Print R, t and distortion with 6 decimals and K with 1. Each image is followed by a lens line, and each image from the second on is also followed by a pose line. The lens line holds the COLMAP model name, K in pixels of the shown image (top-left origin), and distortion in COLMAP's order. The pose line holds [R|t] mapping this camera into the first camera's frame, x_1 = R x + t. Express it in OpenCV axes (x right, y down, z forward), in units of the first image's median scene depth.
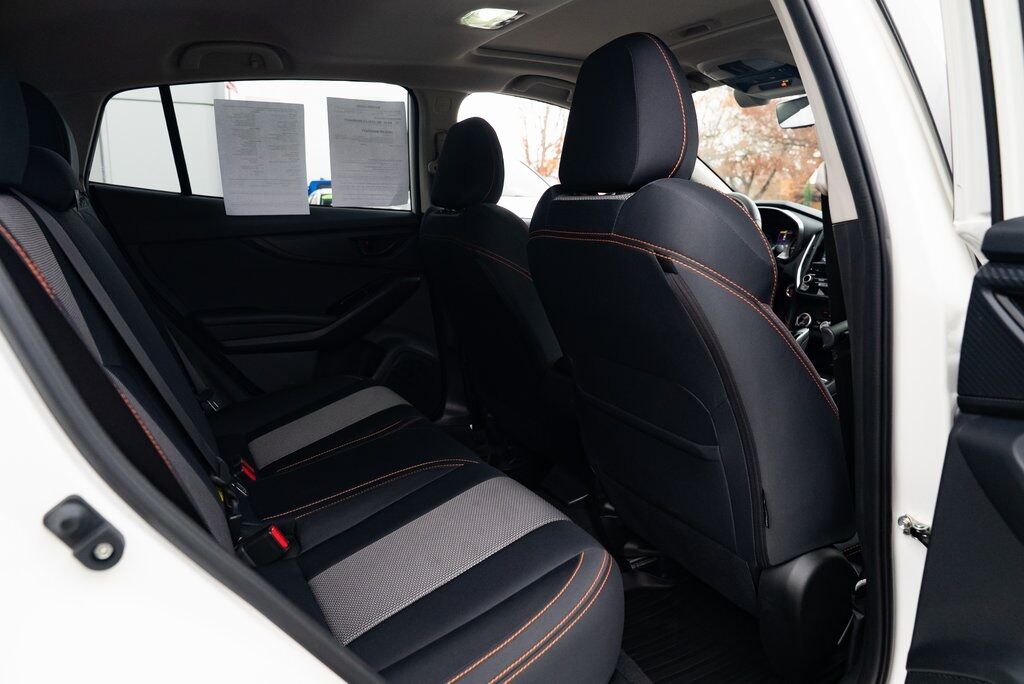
lens RADIAL K [[699.9, 0, 512.0], [0, 699.9, 342.0], [0, 0, 1]] dist [-0.033879, 0.021642]
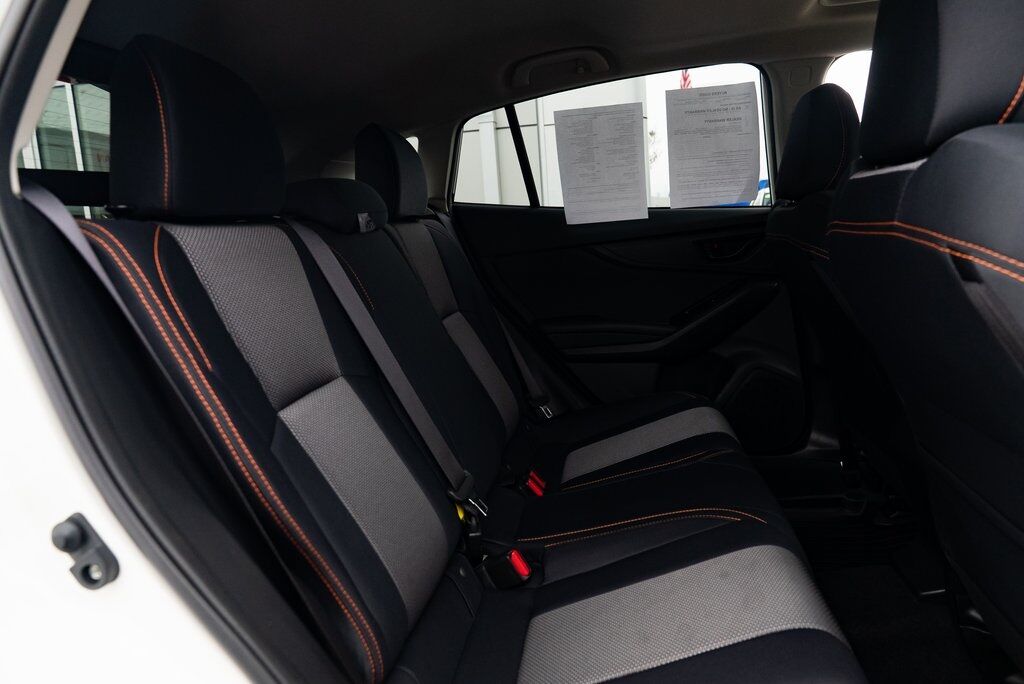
lens RADIAL K [[699.9, 0, 512.0], [0, 699.9, 342.0], [0, 0, 1]] dist [-0.033879, 0.021642]
pose [[0.808507, 0.035780, -0.587398, 0.126712], [-0.038204, 0.999236, 0.008282, -0.017653], [0.587245, 0.015745, 0.809256, 0.136257]]
